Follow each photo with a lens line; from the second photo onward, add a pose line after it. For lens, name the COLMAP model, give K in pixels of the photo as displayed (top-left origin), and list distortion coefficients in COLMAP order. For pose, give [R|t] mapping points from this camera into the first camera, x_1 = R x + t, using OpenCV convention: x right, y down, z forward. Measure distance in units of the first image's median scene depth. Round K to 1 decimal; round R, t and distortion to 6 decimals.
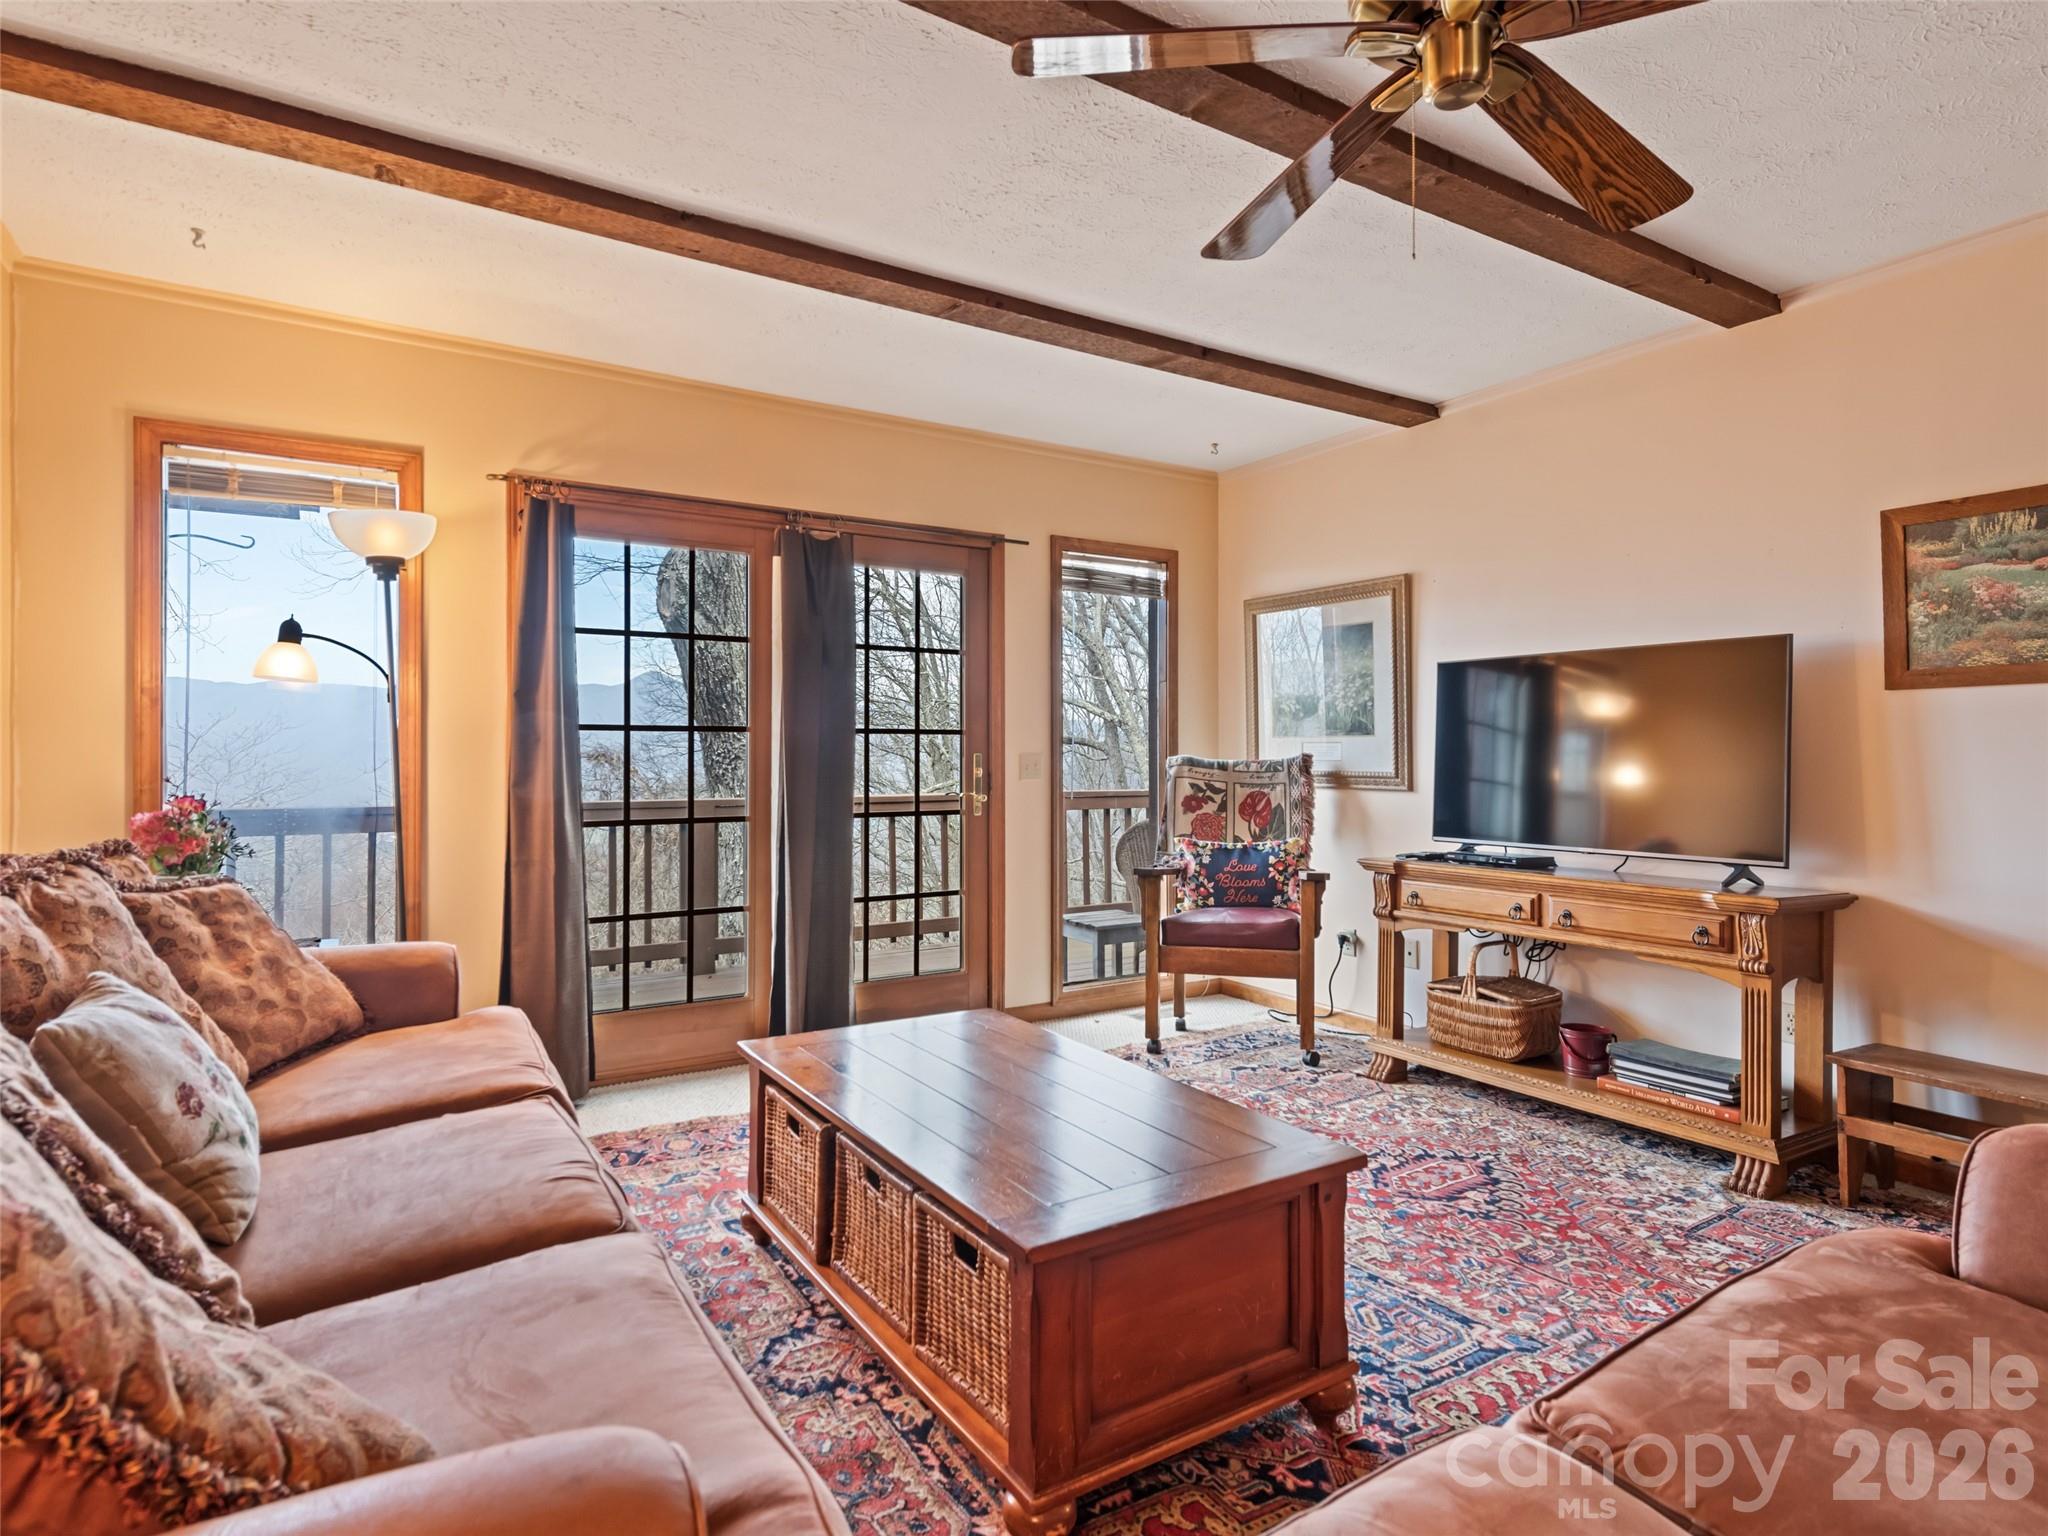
lens RADIAL K [[1093.9, 0, 1036.0], [0, 1093.9, 758.0], [0, 0, 1]] dist [0.016563, -0.000037]
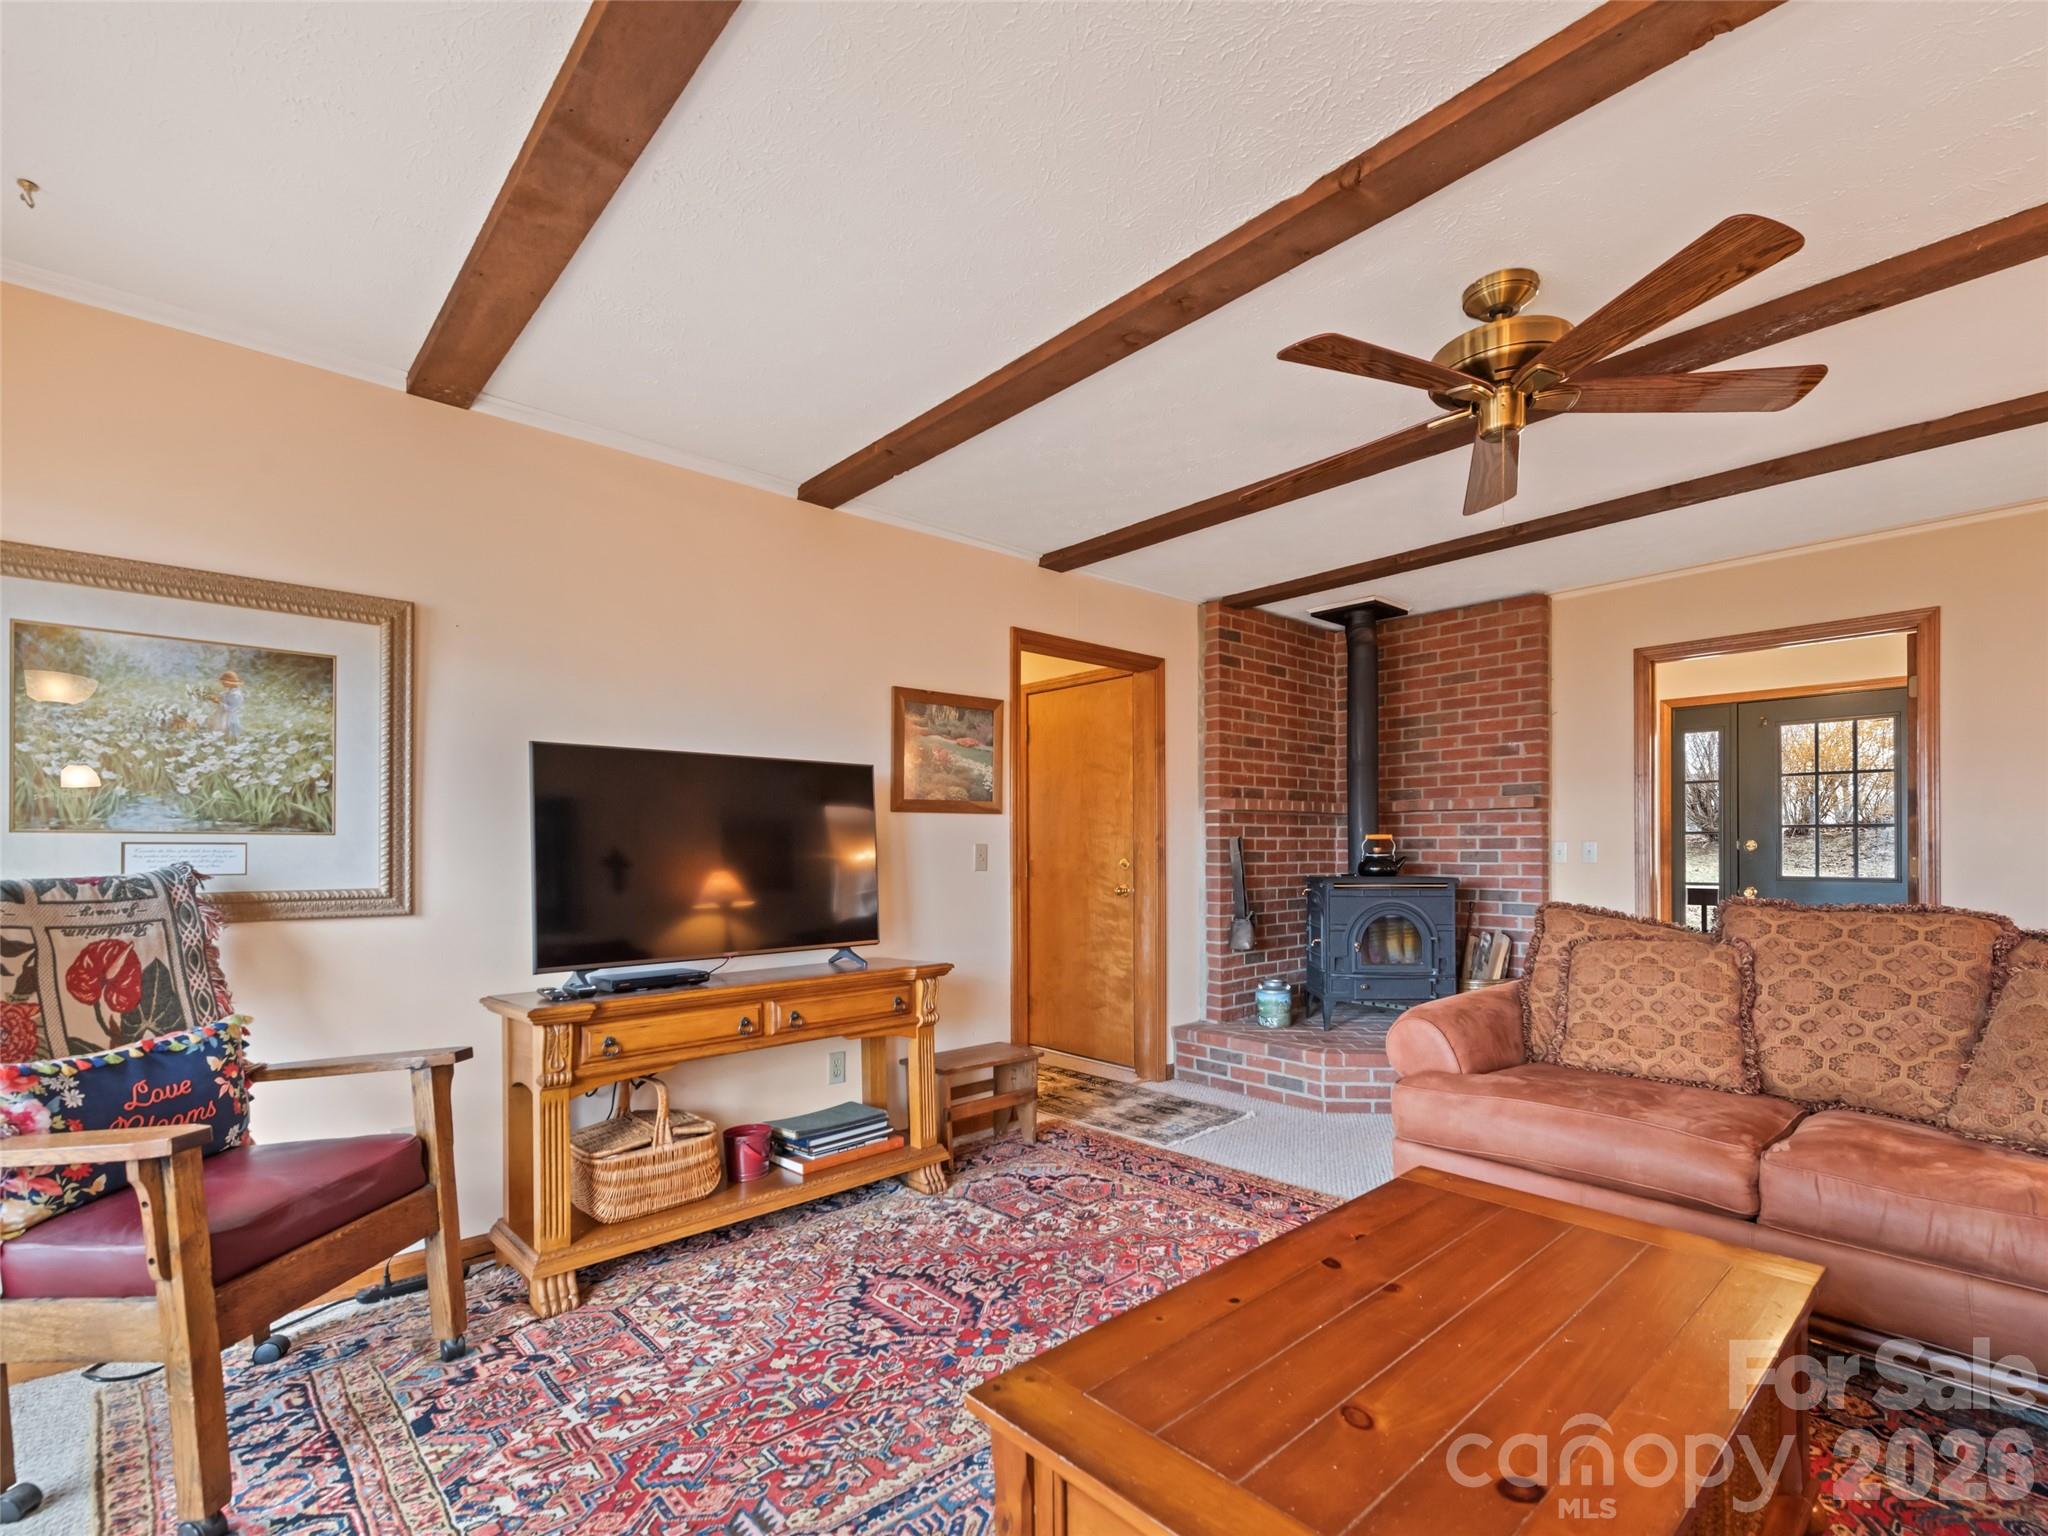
lens RADIAL K [[935.6, 0, 1023.9], [0, 935.6, 847.5], [0, 0, 1]] dist [0.011690, -0.000142]
pose [[-0.161120, 0.005539, 0.986919, -0.369862], [0.011133, 0.999931, -0.003794, -0.007052], [-0.986872, 0.010376, -0.161170, 0.839563]]
